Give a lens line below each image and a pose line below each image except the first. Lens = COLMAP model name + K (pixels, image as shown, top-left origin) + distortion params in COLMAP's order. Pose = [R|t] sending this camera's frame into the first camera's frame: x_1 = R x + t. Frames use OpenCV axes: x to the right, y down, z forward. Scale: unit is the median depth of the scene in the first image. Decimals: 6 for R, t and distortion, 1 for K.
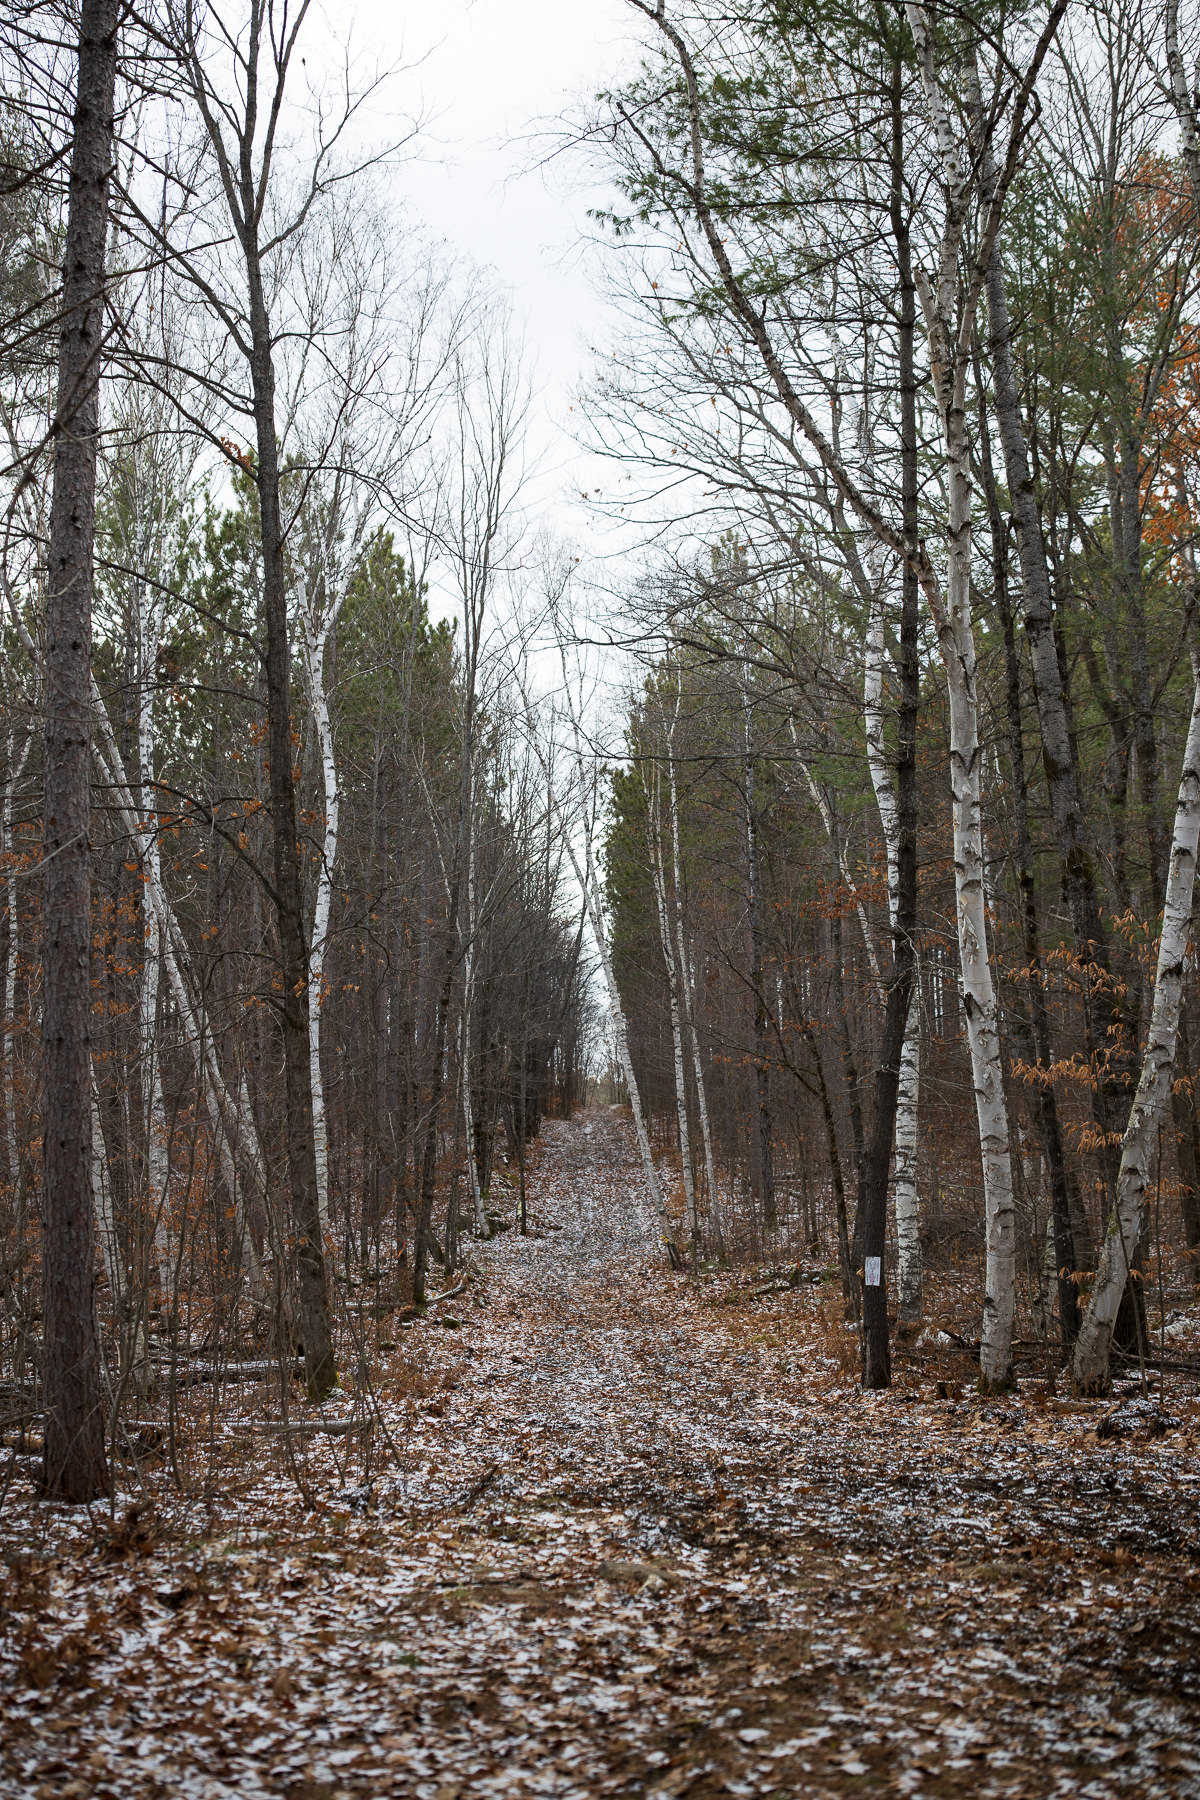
lens RADIAL K [[2087.4, 0, 600.3], [0, 2087.4, 899.5], [0, 0, 1]] dist [-0.114205, 0.000000]
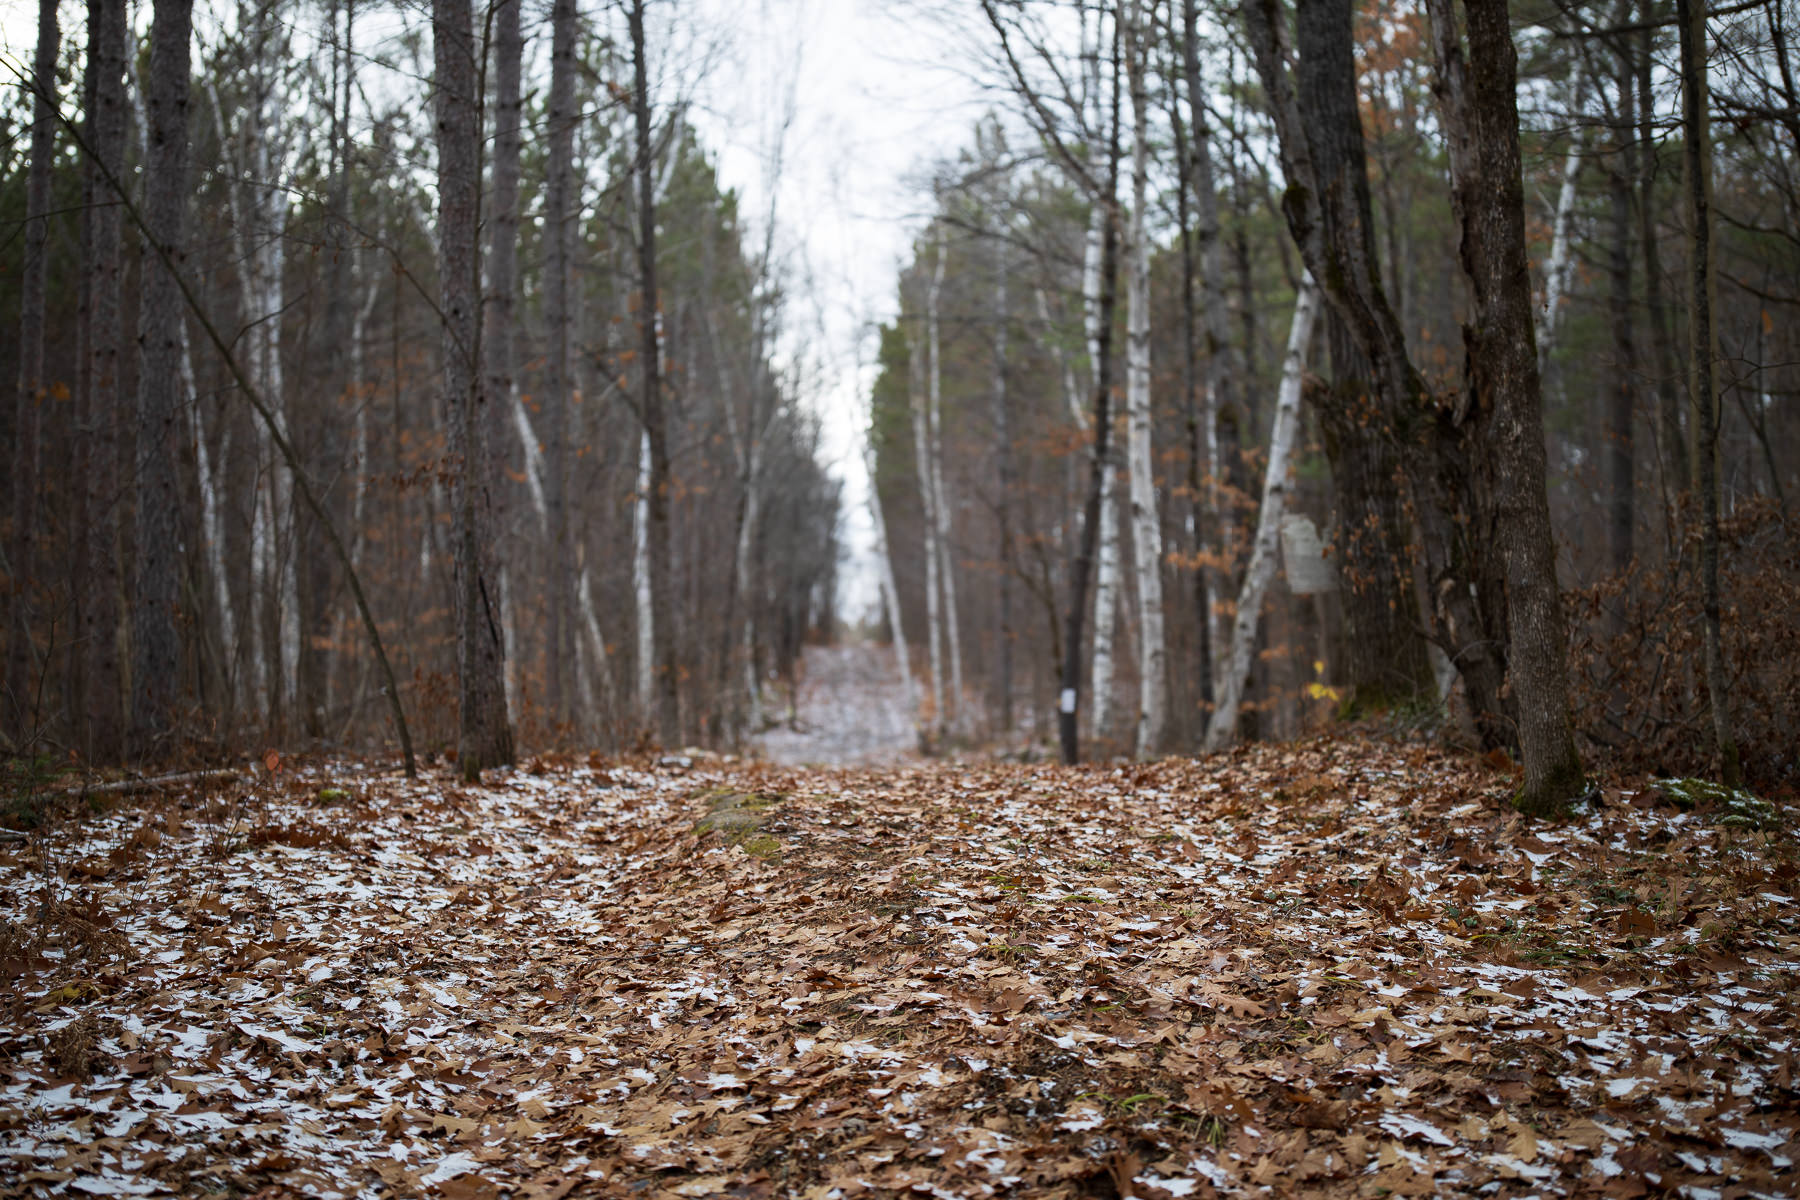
lens RADIAL K [[2087.4, 0, 900.1], [0, 2087.4, 598.5], [0, 0, 1]] dist [-0.114205, 0.000000]
pose [[0.999440, 0.024995, 0.022236, -0.005231], [-0.026537, 0.997051, 0.072002, 0.003880], [-0.020370, -0.072552, 0.997157, -0.136519]]
